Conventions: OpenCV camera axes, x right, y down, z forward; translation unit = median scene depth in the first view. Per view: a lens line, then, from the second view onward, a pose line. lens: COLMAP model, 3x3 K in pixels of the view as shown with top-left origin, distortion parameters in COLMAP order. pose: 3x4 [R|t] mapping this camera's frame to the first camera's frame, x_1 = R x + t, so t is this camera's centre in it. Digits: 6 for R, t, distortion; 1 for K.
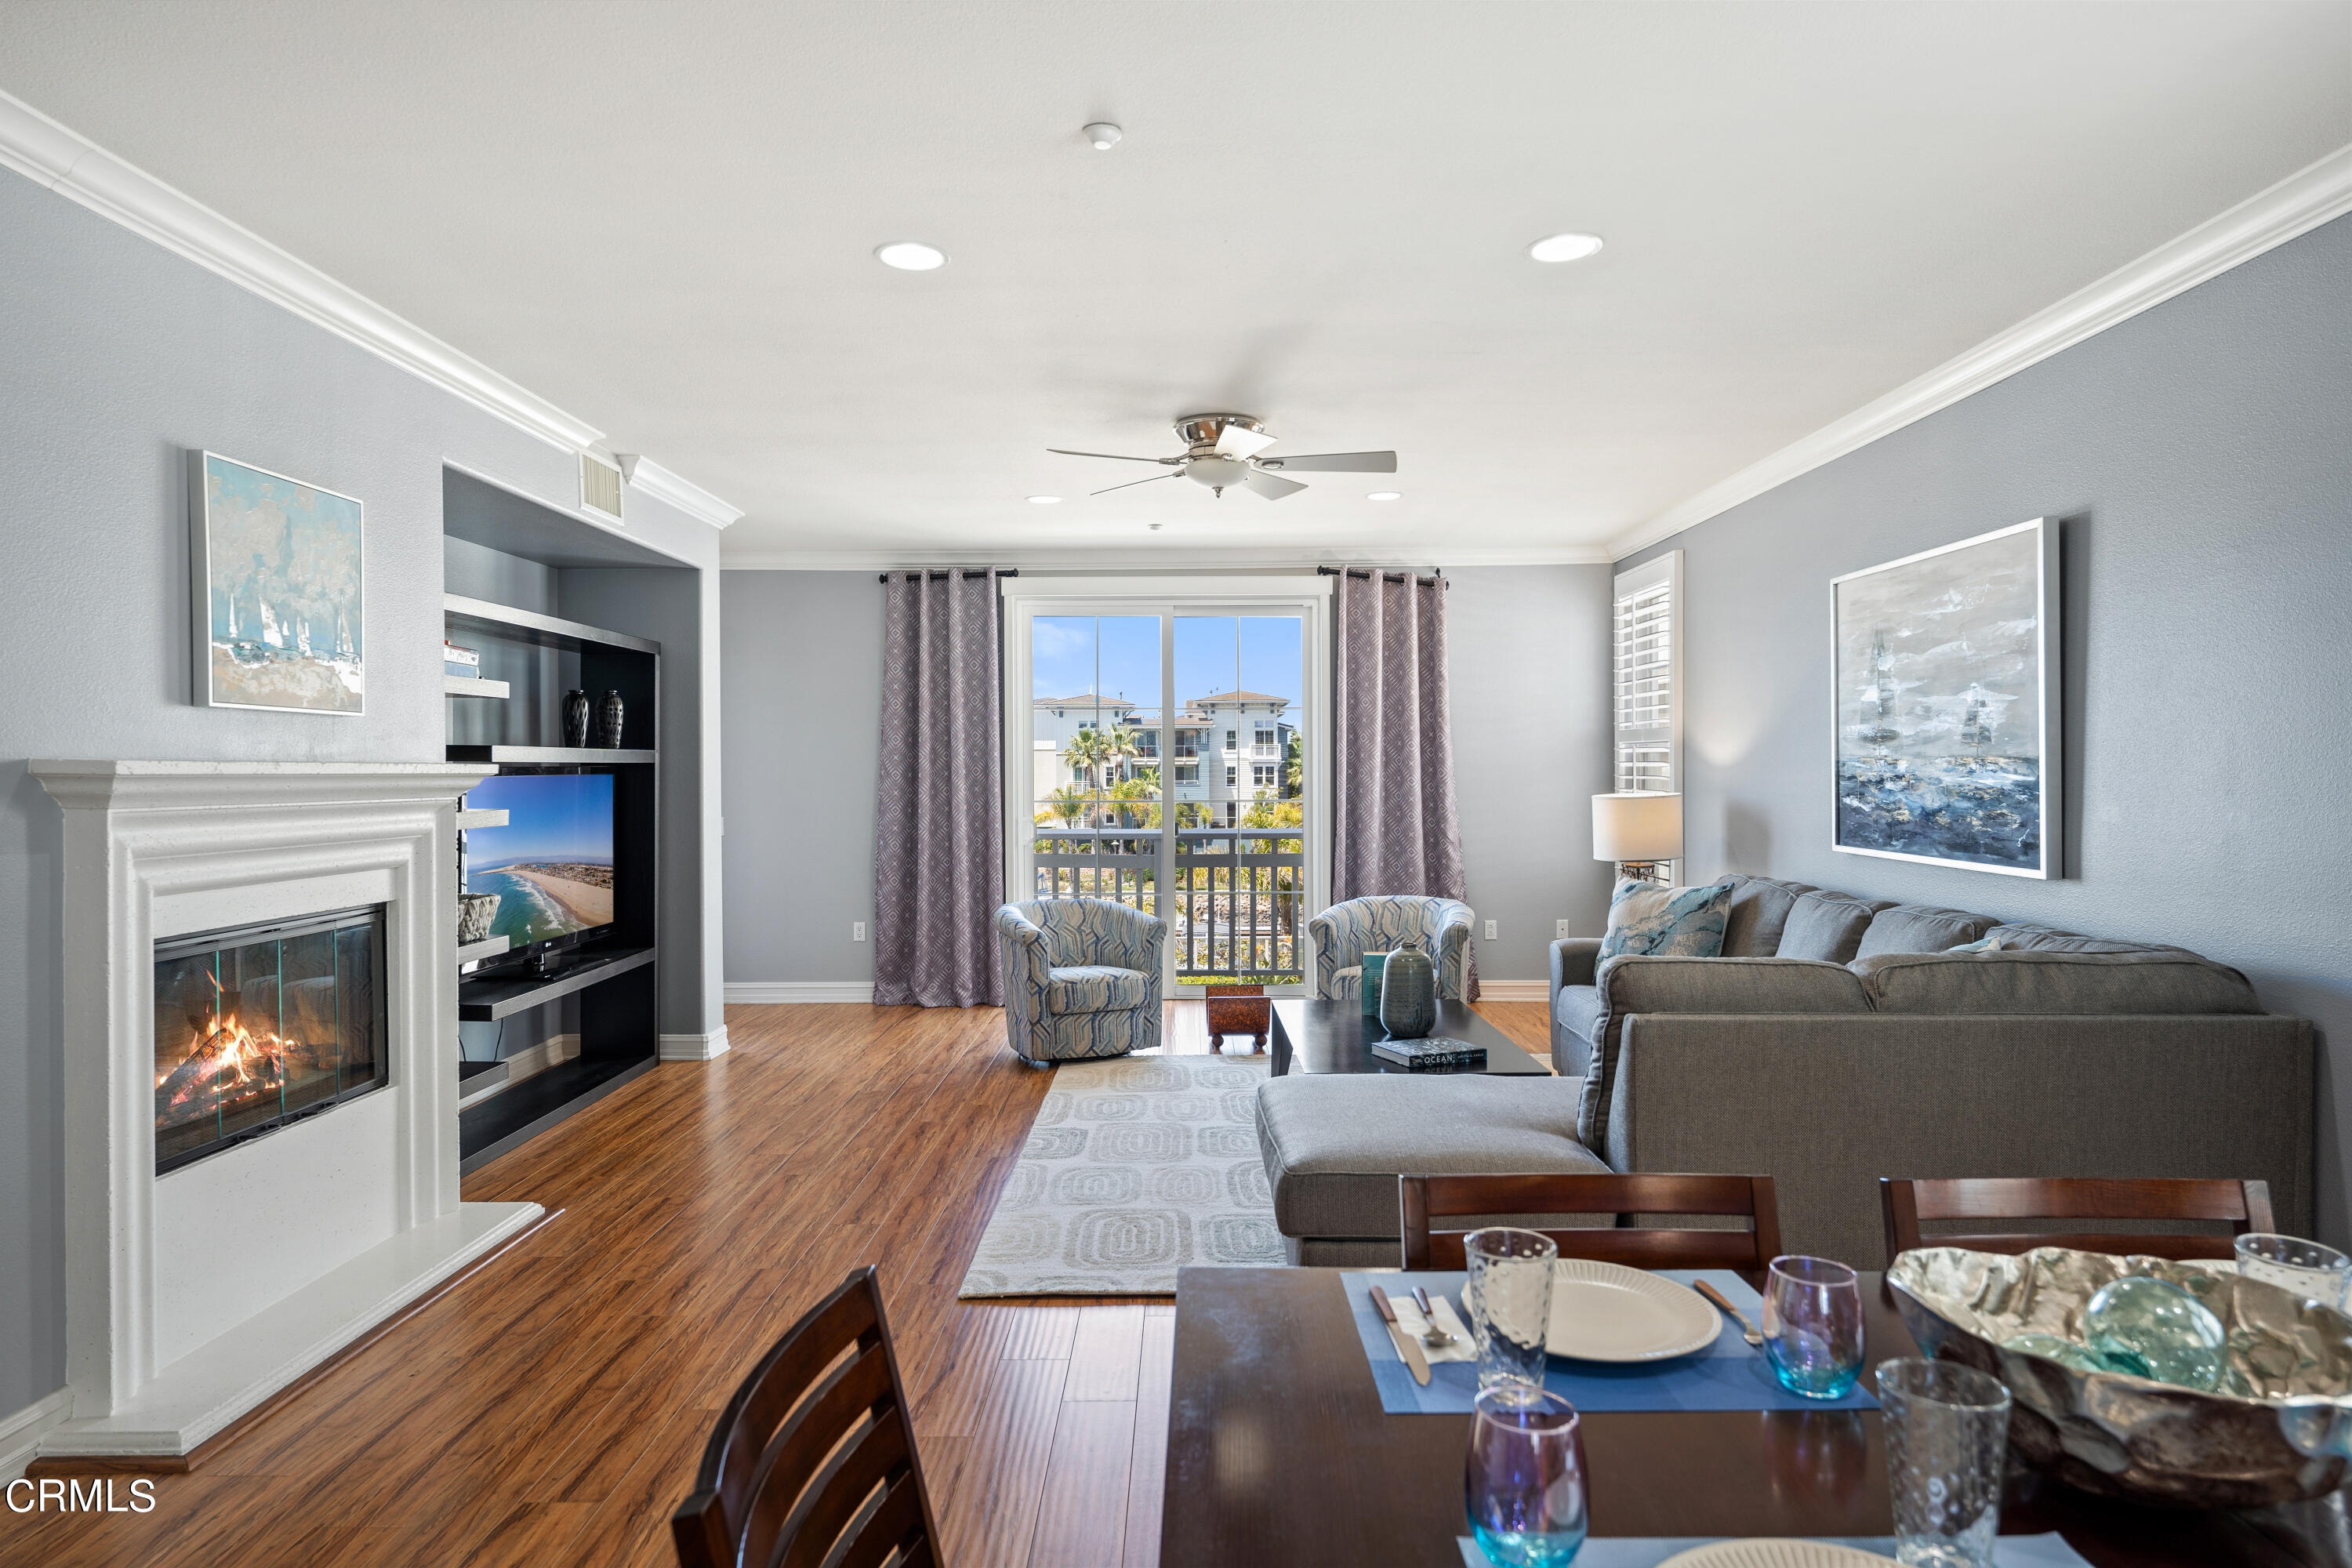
lens RADIAL K [[1360.8, 0, 1176.0], [0, 1360.8, 784.0], [0, 0, 1]] dist [0.010967, -0.000432]
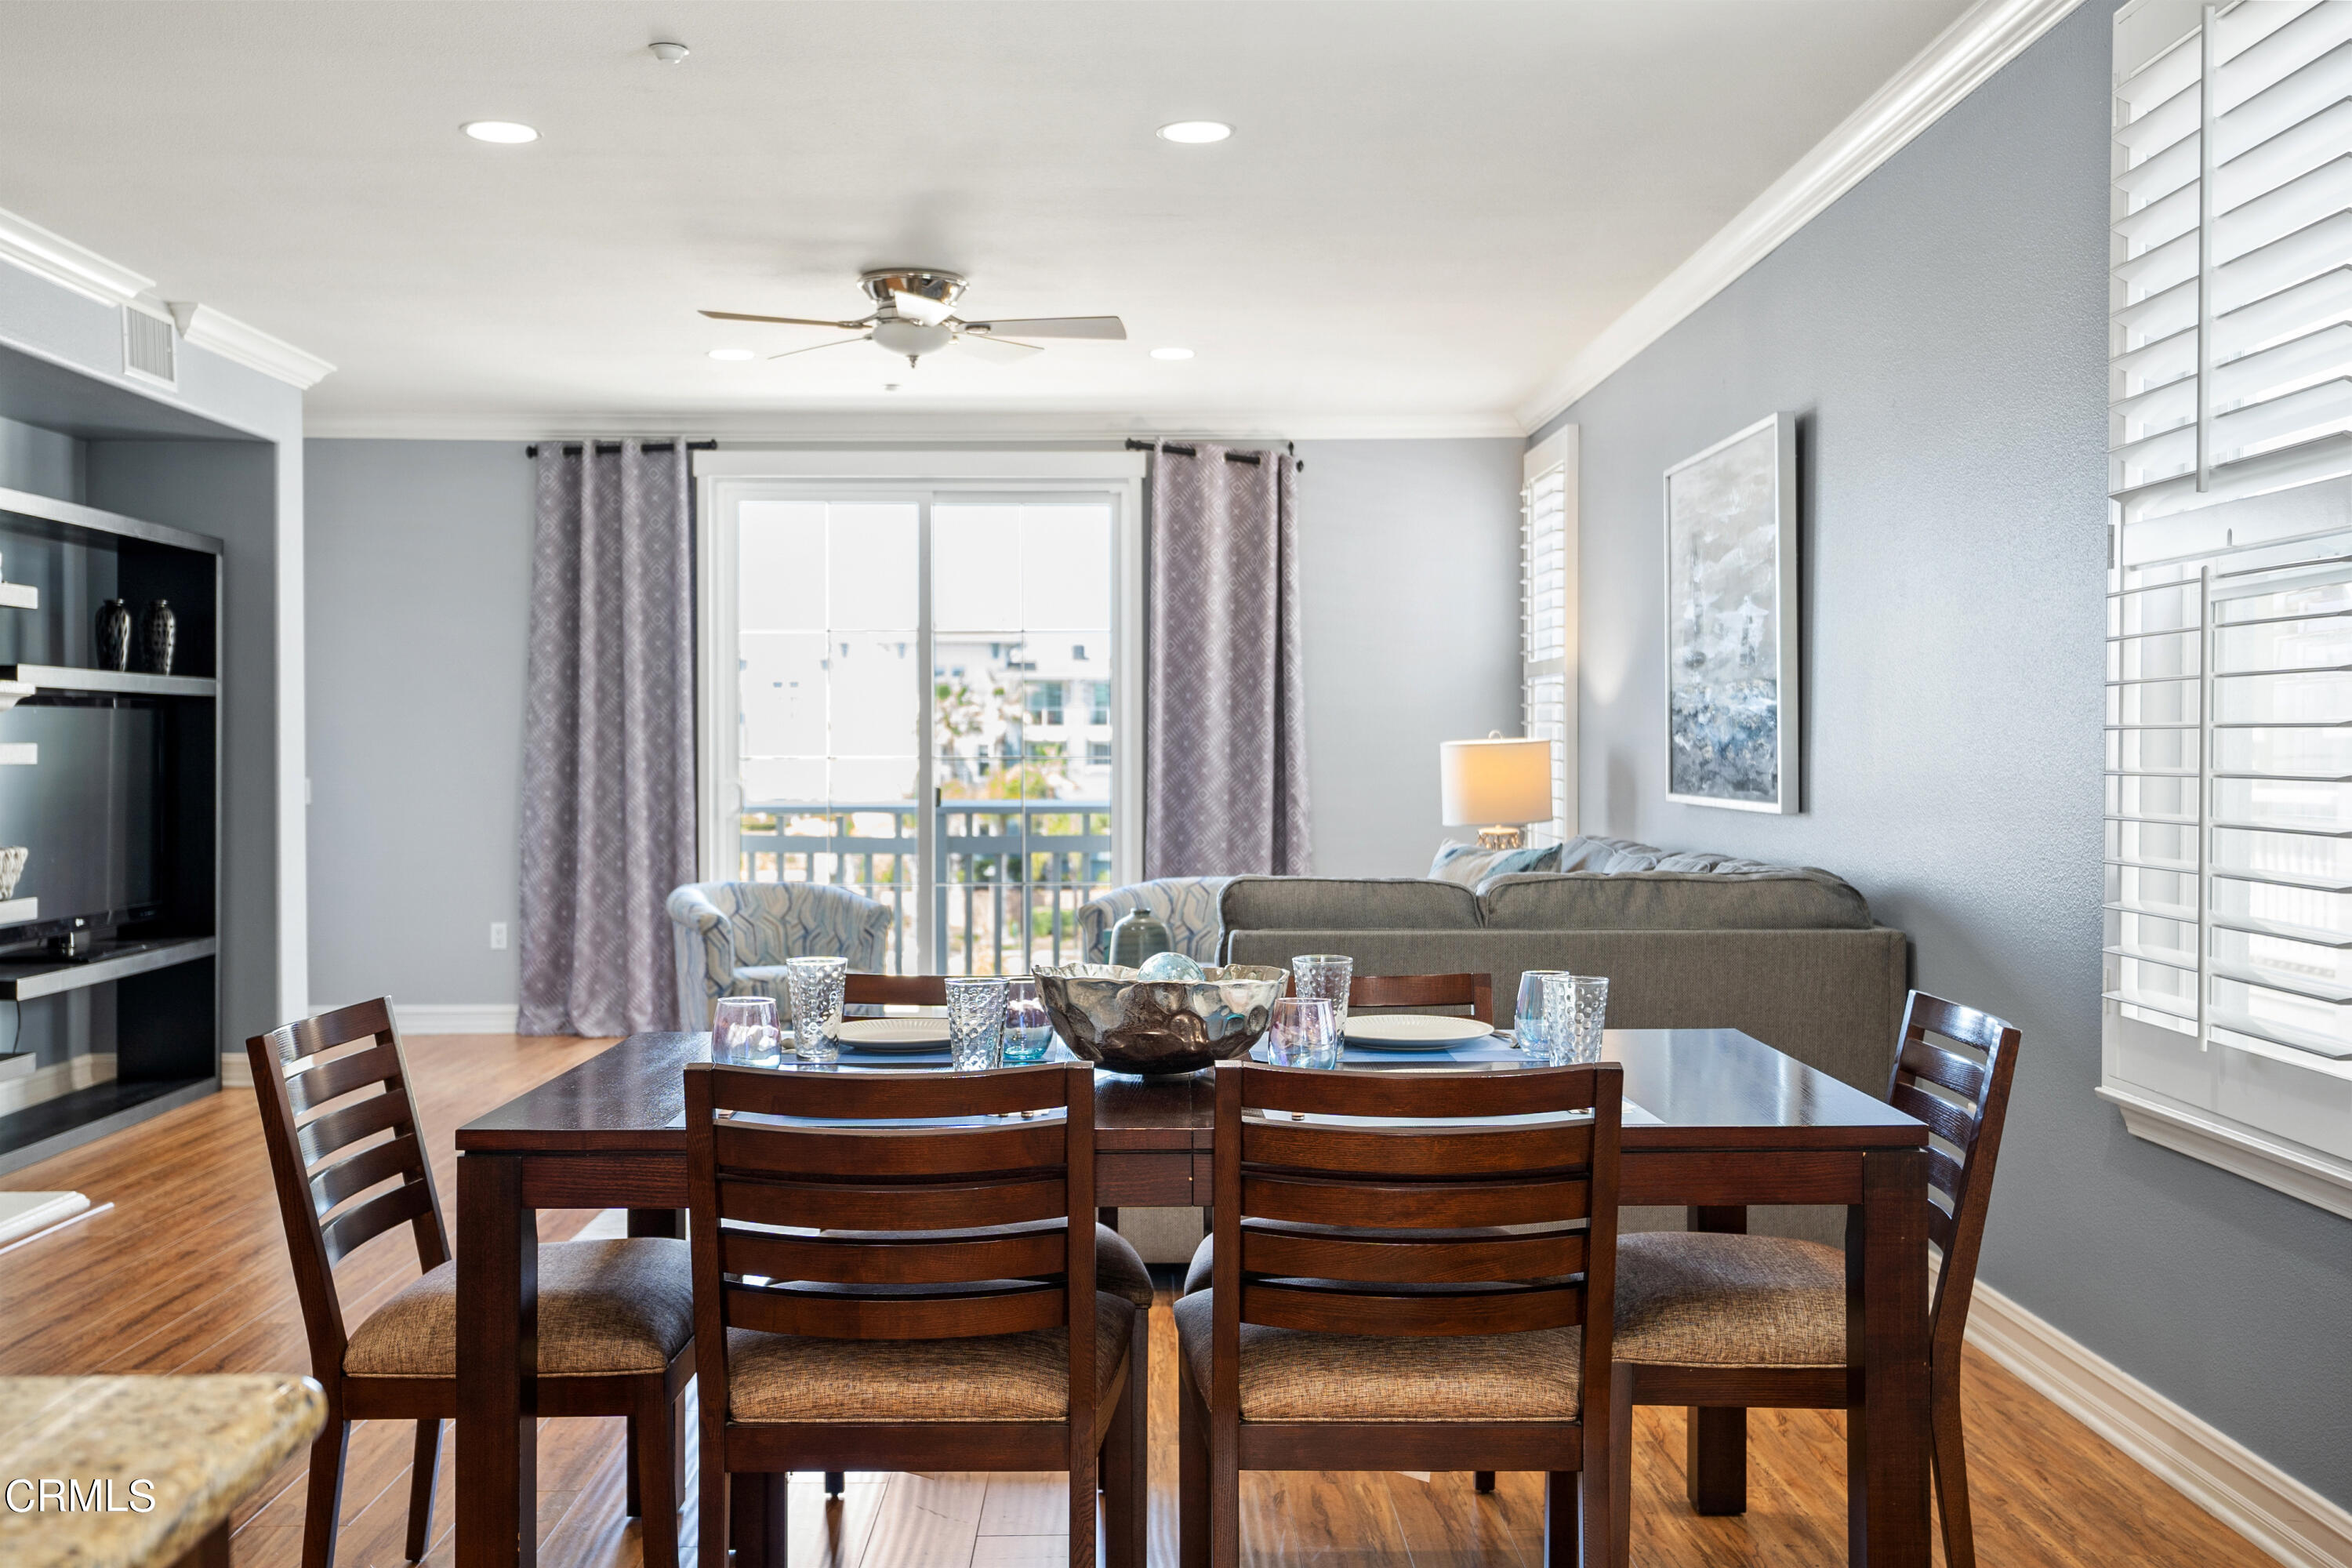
lens RADIAL K [[2328.4, 0, 1176.0], [0, 2328.4, 784.0], [0, 0, 1]] dist [0.019147, 0.006549]
pose [[0.999574, 0.001646, 0.029125, 0.095316], [-0.001748, 0.999992, 0.003474, 0.022768], [-0.029119, -0.003523, 0.999570, -0.263131]]
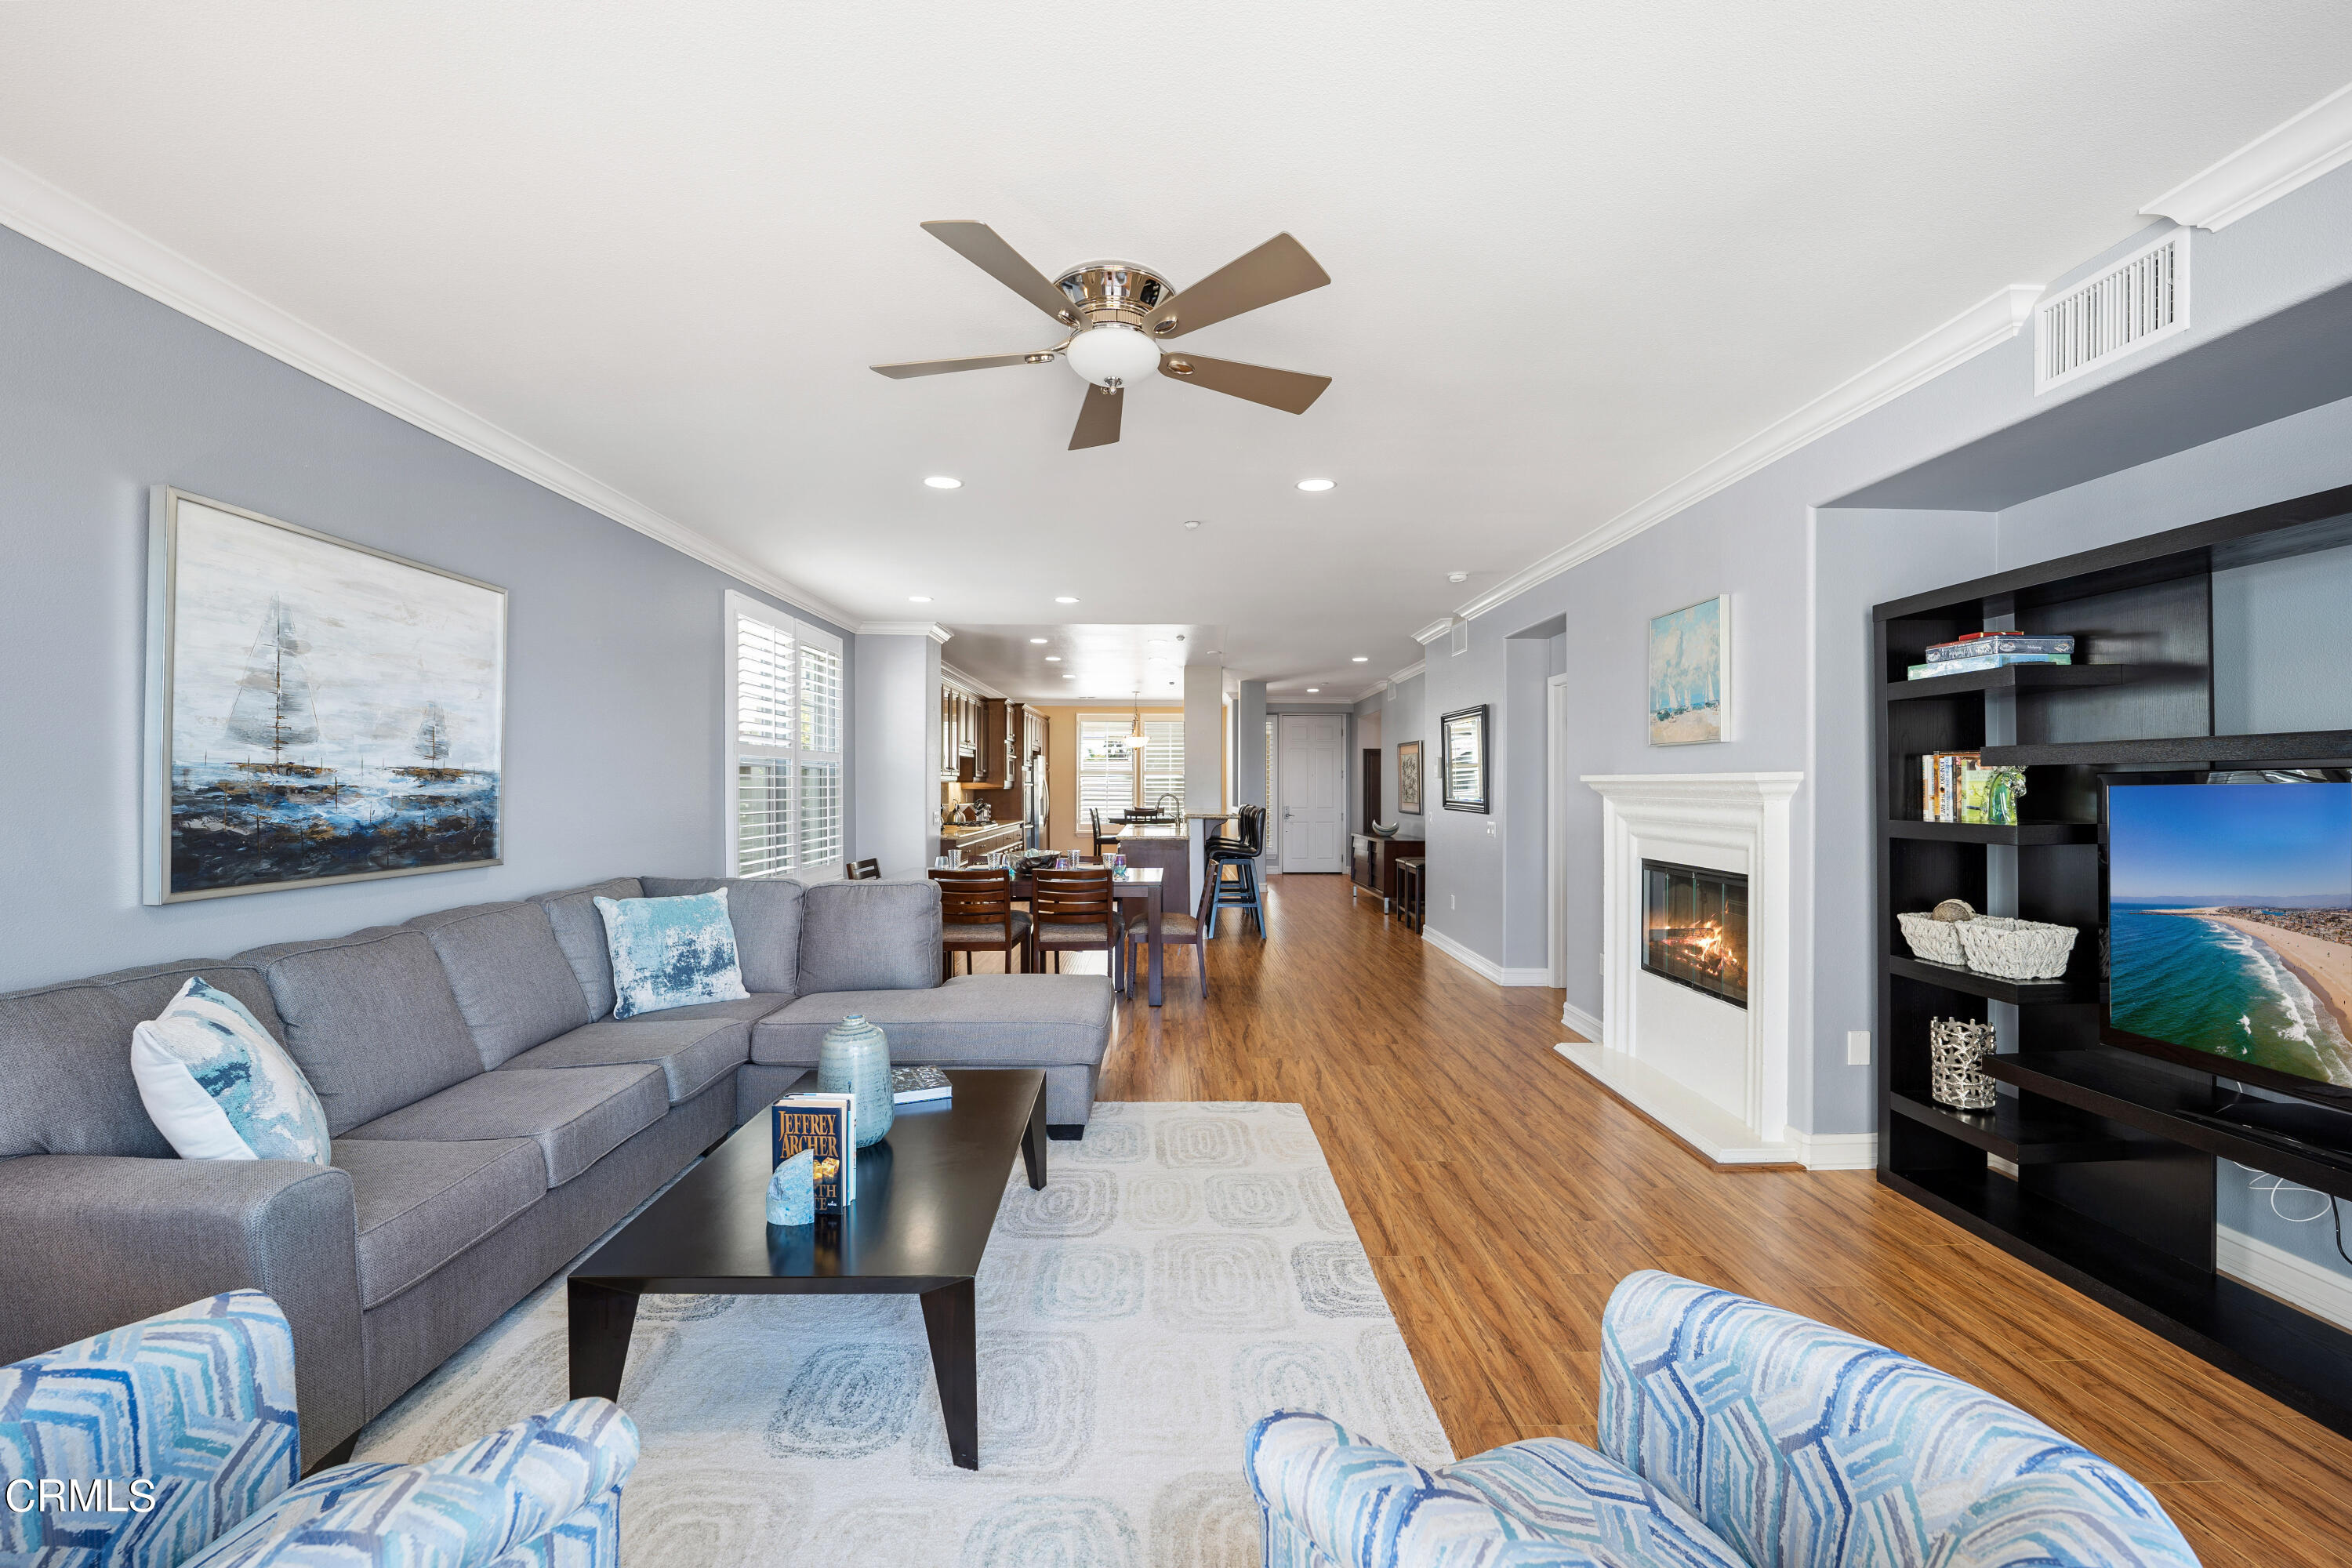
lens RADIAL K [[975.4, 0, 1170.7], [0, 975.4, 784.1], [0, 0, 1]] dist [-0.027060, 0.000284]
pose [[-0.999795, 0.002171, -0.020129, 0.007815], [0.001957, 0.999942, 0.010616, -0.007869], [0.020150, 0.010575, -0.999741, 0.966182]]
